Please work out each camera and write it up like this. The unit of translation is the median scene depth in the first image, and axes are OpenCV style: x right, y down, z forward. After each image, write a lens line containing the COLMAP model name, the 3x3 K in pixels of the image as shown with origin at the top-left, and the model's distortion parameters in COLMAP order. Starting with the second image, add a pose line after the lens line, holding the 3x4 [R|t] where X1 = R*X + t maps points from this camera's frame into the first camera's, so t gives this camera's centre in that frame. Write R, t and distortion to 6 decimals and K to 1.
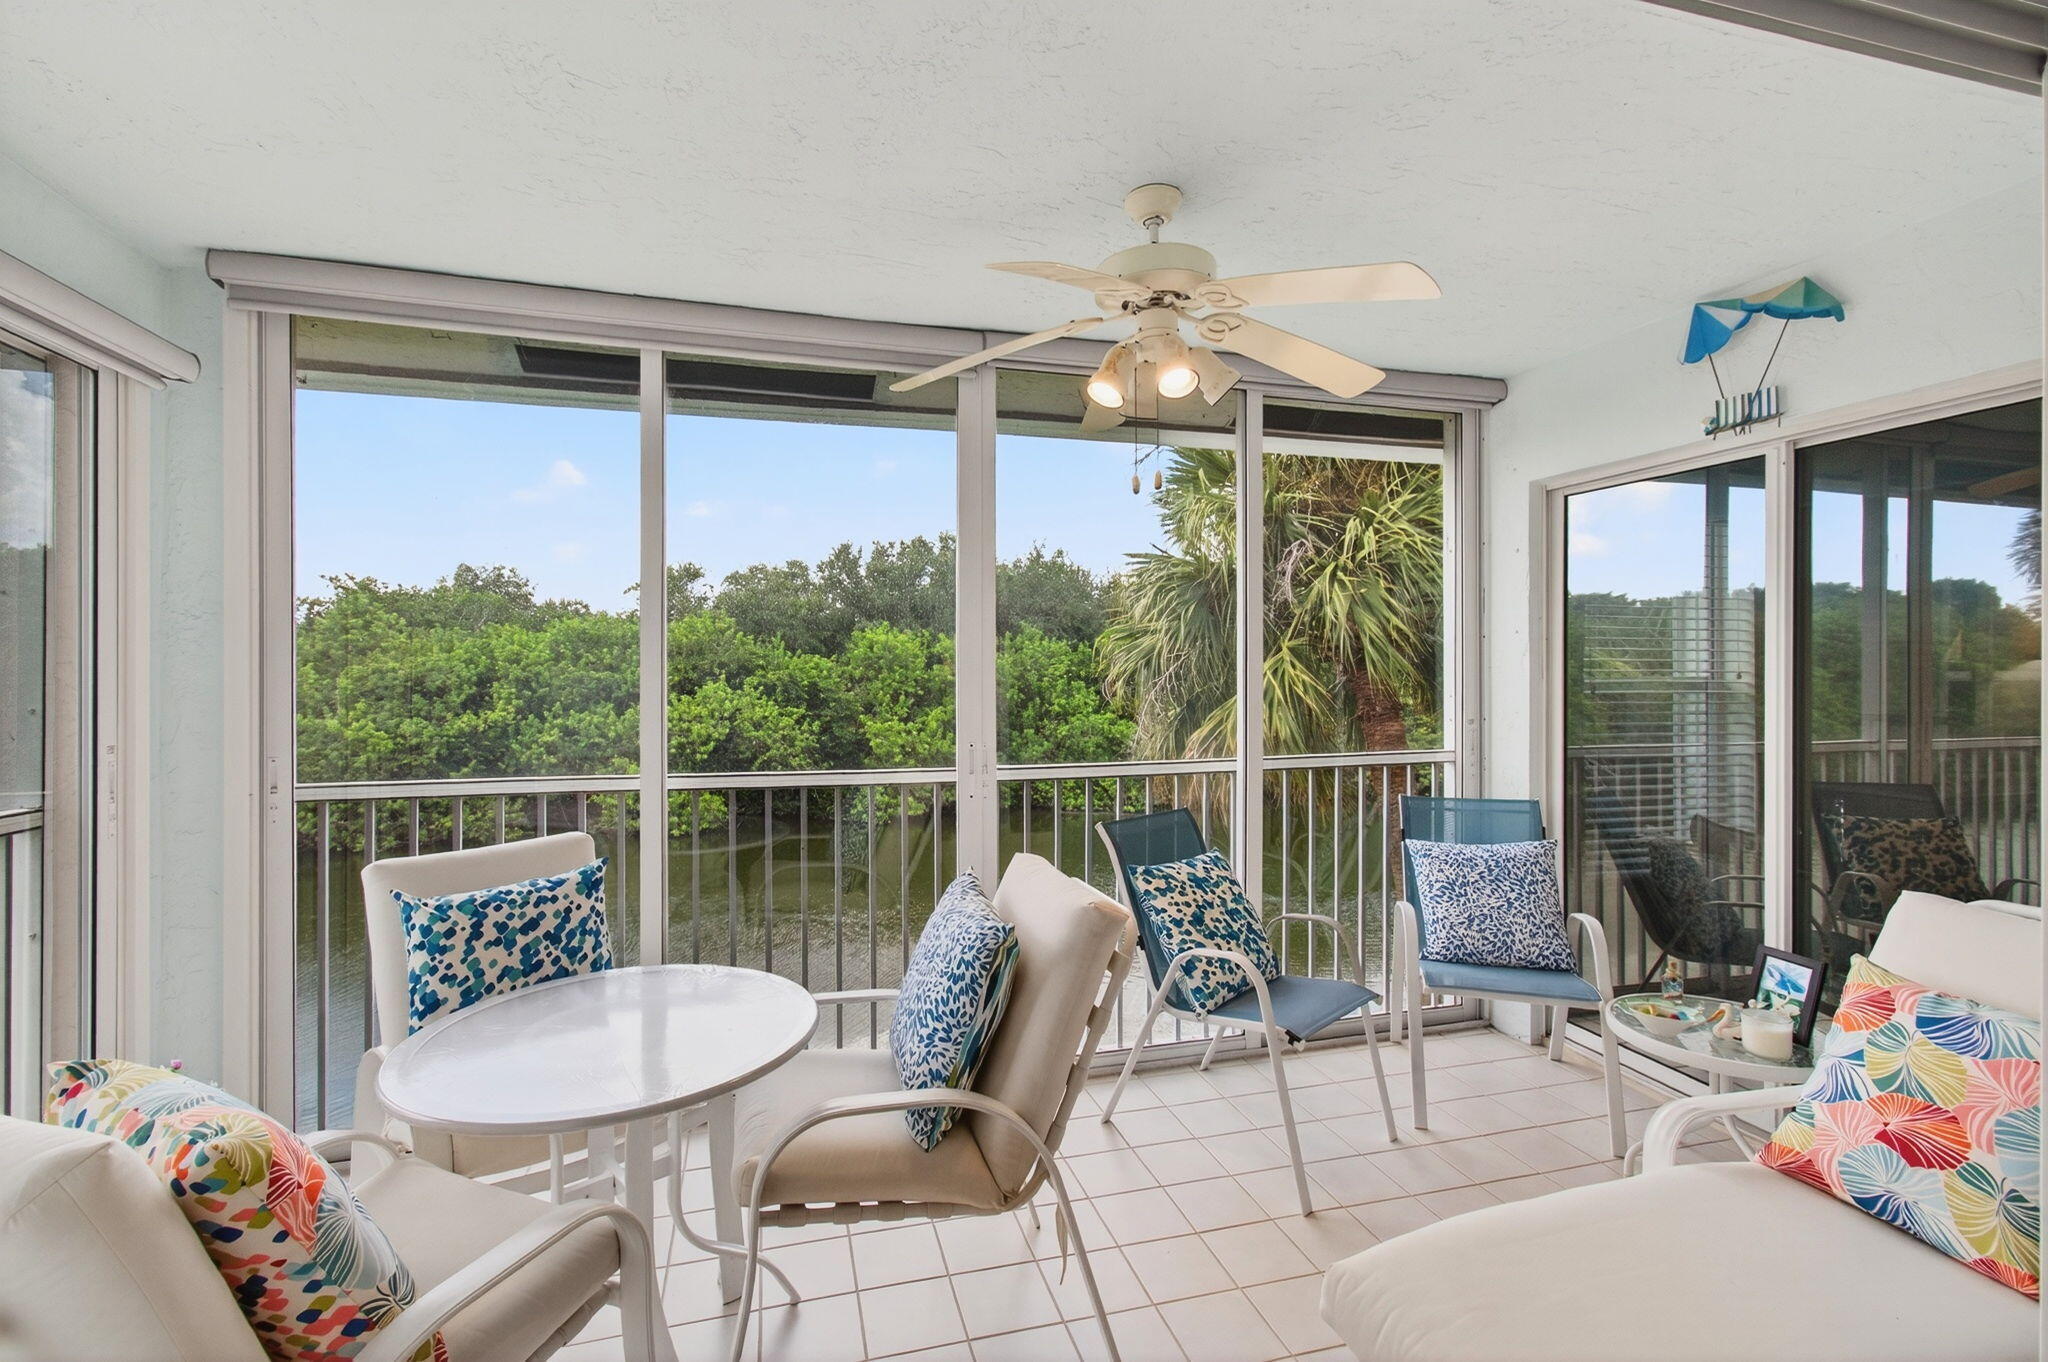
lens RADIAL K [[922.7, 0, 1046.8], [0, 922.7, 668.7], [0, 0, 1]] dist [-0.011452, 0.009839]
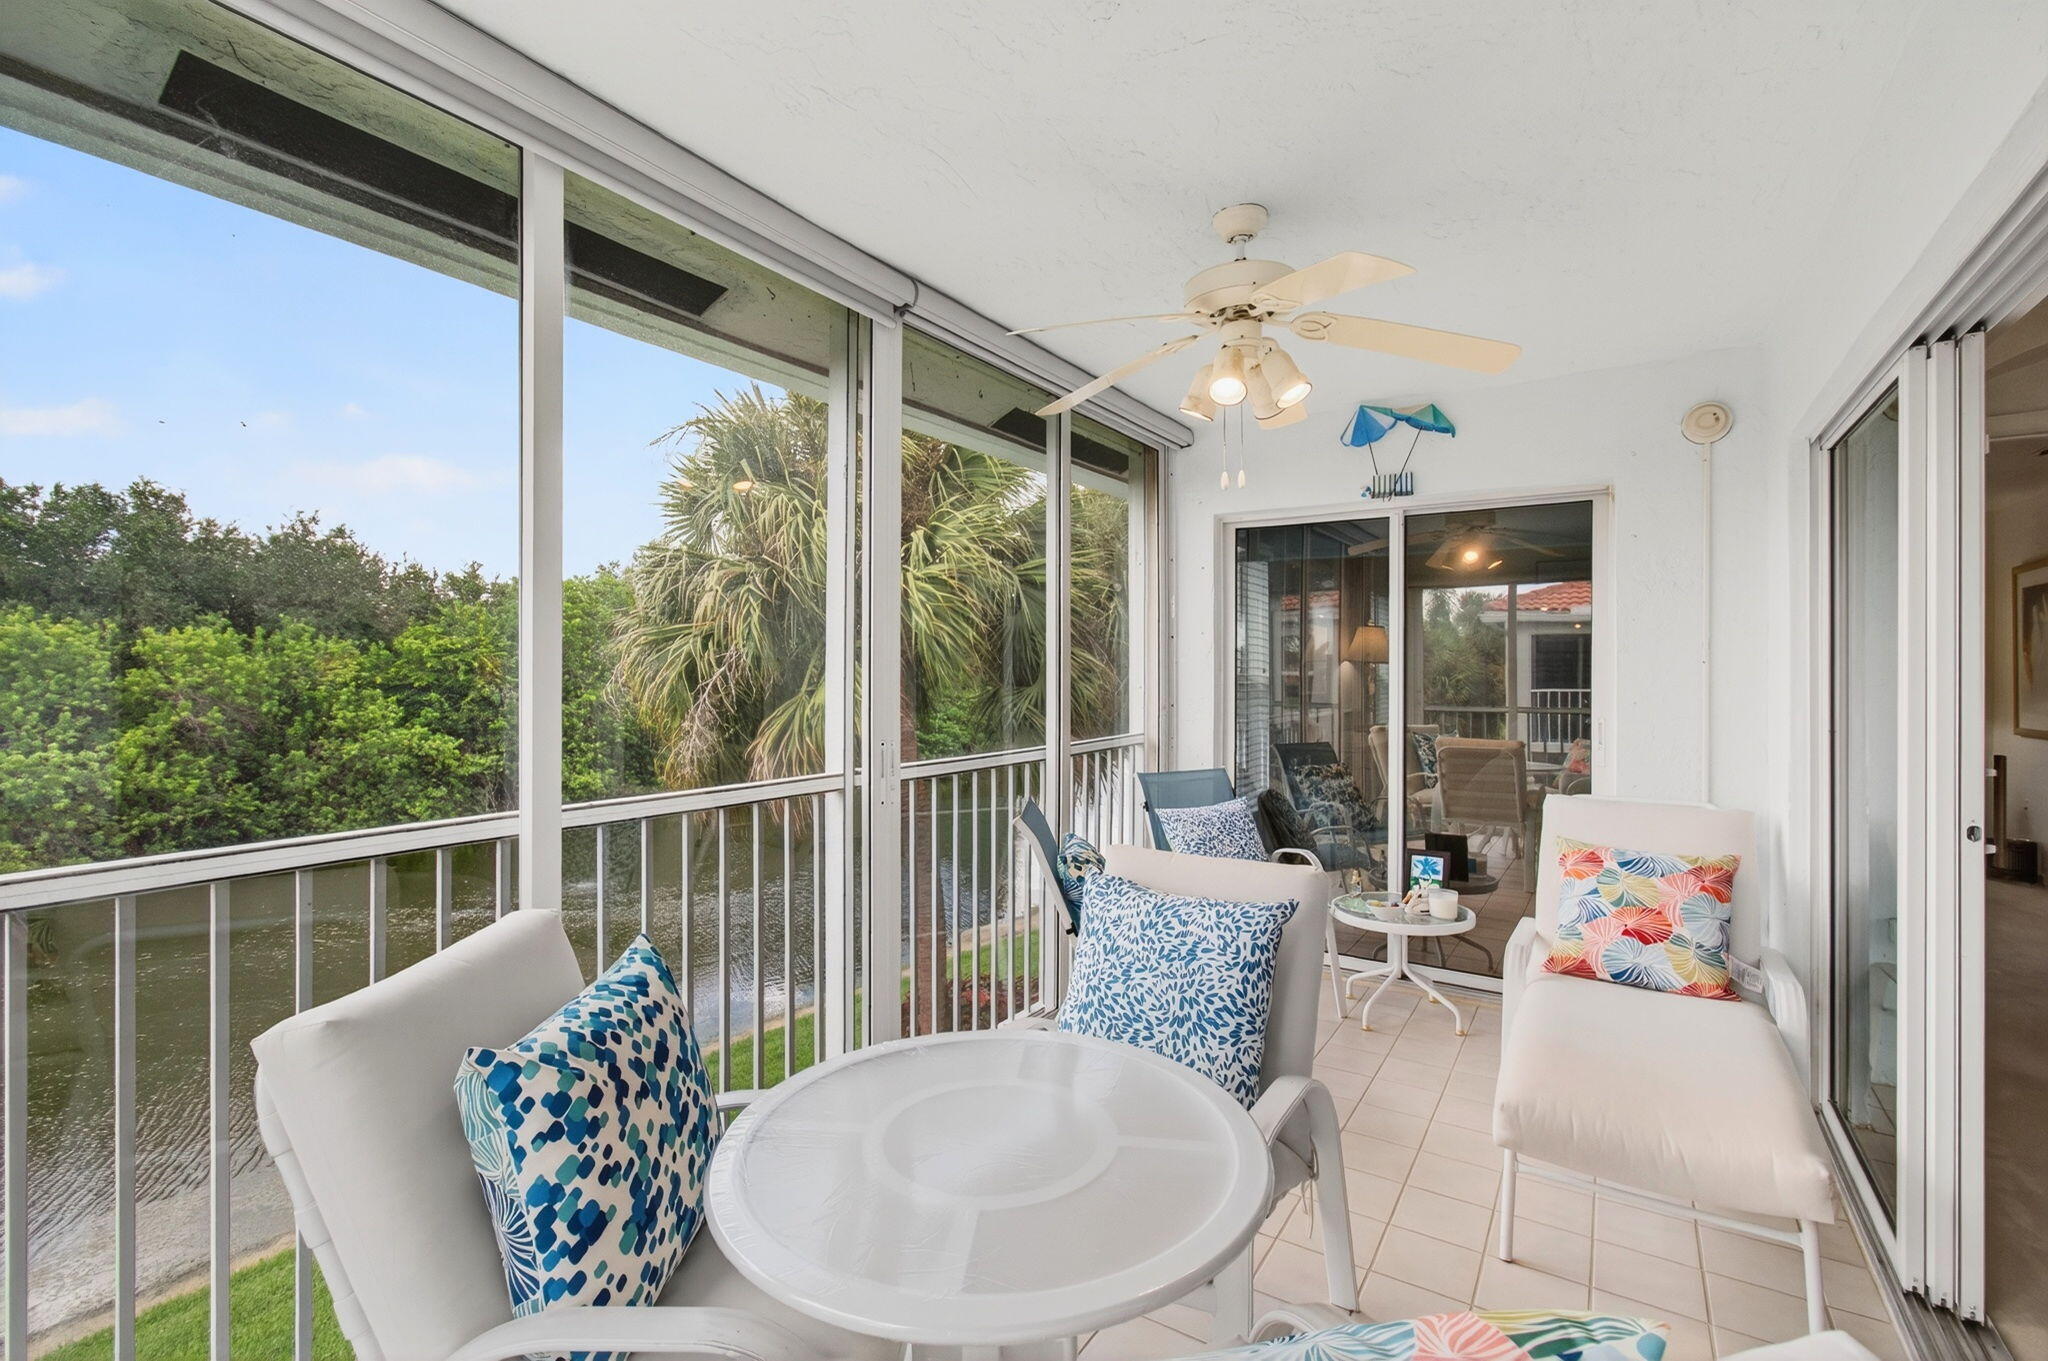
lens RADIAL K [[896.4, 0, 1012.6], [0, 896.4, 669.4], [0, 0, 1]] dist [-0.012584, -0.000055]
pose [[0.757617, 0.000520, 0.652699, -0.672647], [0.003322, 0.999984, -0.004653, 0.019707], [-0.652691, 0.005693, 0.757603, 0.333615]]
